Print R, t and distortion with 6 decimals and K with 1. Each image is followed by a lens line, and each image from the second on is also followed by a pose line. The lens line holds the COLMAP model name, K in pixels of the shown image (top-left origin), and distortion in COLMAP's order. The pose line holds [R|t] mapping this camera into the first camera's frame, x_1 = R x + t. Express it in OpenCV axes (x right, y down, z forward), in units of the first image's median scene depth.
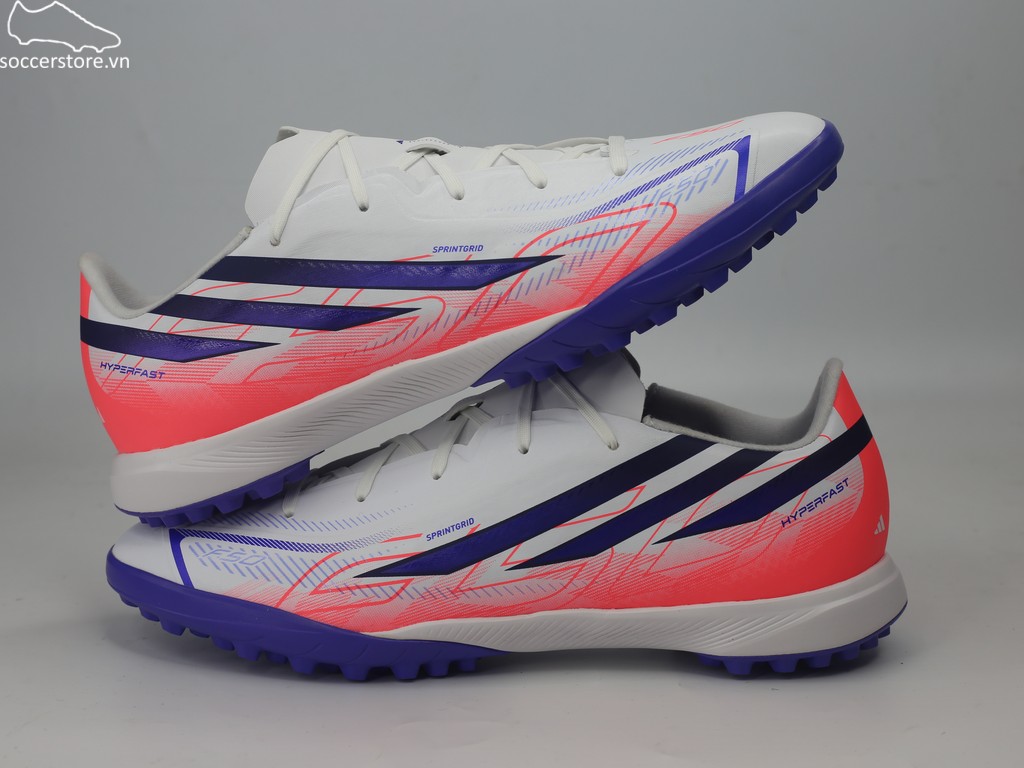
lens RADIAL K [[1899.2, 0, 512.0], [0, 1899.2, 384.0], [0, 0, 1]] dist [-0.147601, -0.112104]
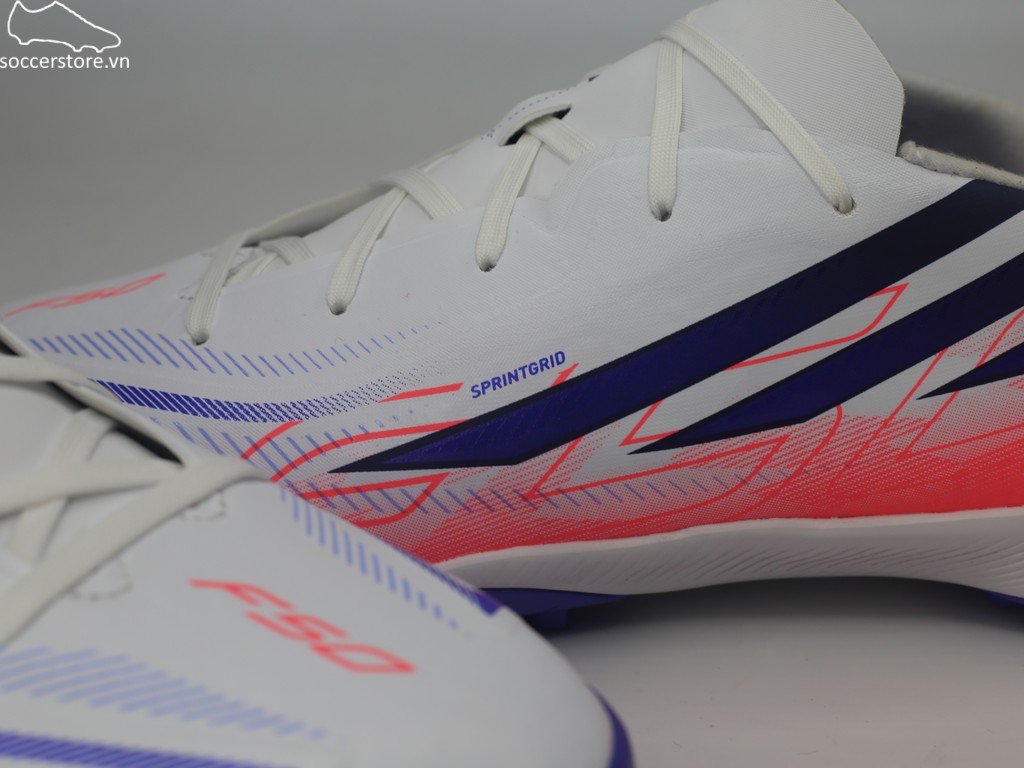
lens RADIAL K [[1899.2, 0, 512.0], [0, 1899.2, 384.0], [0, 0, 1]] dist [-0.147601, -0.112104]
pose [[0.999771, -0.018113, 0.011424, -0.040012], [0.015284, 0.977187, 0.211828, -0.027654], [-0.015000, -0.211605, 0.977240, 0.507878]]
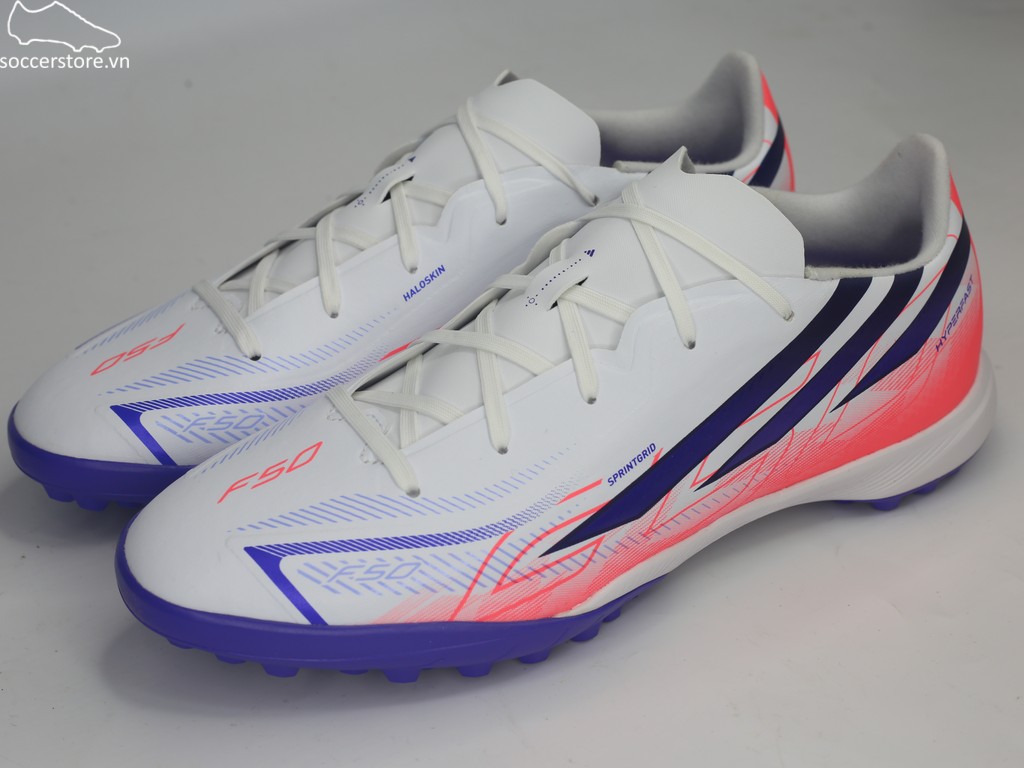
lens RADIAL K [[1899.2, 0, 512.0], [0, 1899.2, 384.0], [0, 0, 1]] dist [-0.147601, -0.112104]
pose [[0.839872, -0.277529, 0.466468, -0.440480], [0.083823, 0.915407, 0.393706, -0.274957], [-0.536273, -0.291562, 0.792088, 0.401710]]
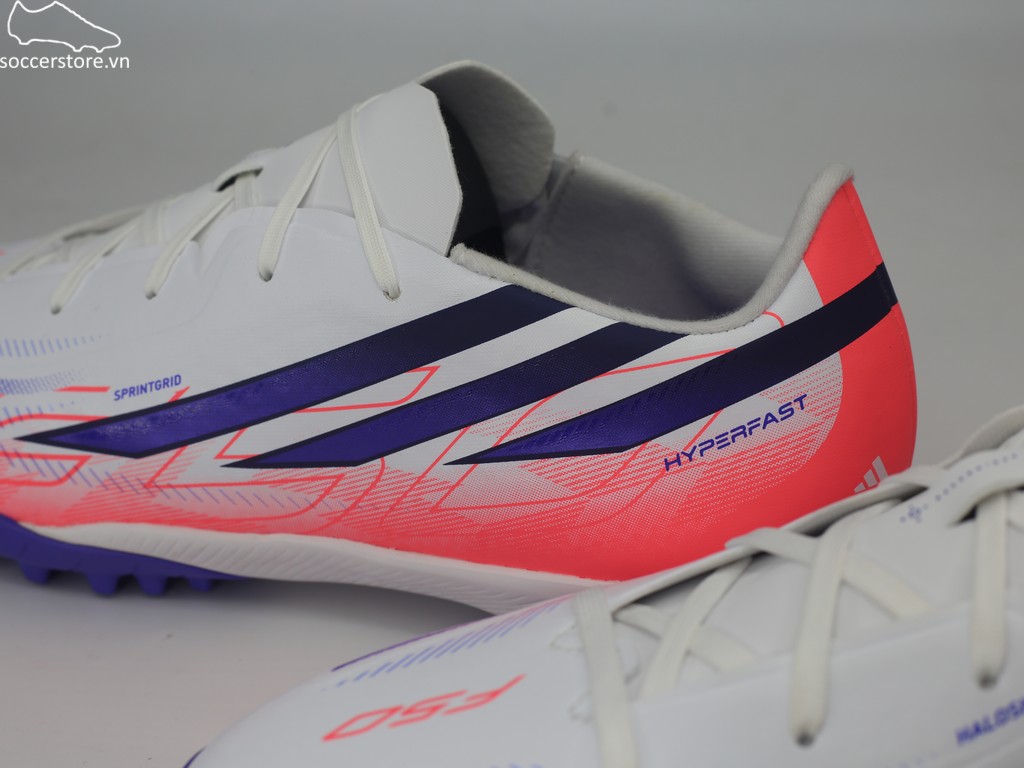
lens RADIAL K [[1899.2, 0, 512.0], [0, 1899.2, 384.0], [0, 0, 1]] dist [-0.147601, -0.112104]
pose [[0.946091, 0.142318, -0.290960, 0.260422], [-0.054019, 0.955045, 0.291497, -0.111412], [0.319365, -0.260066, 0.911247, 0.475132]]
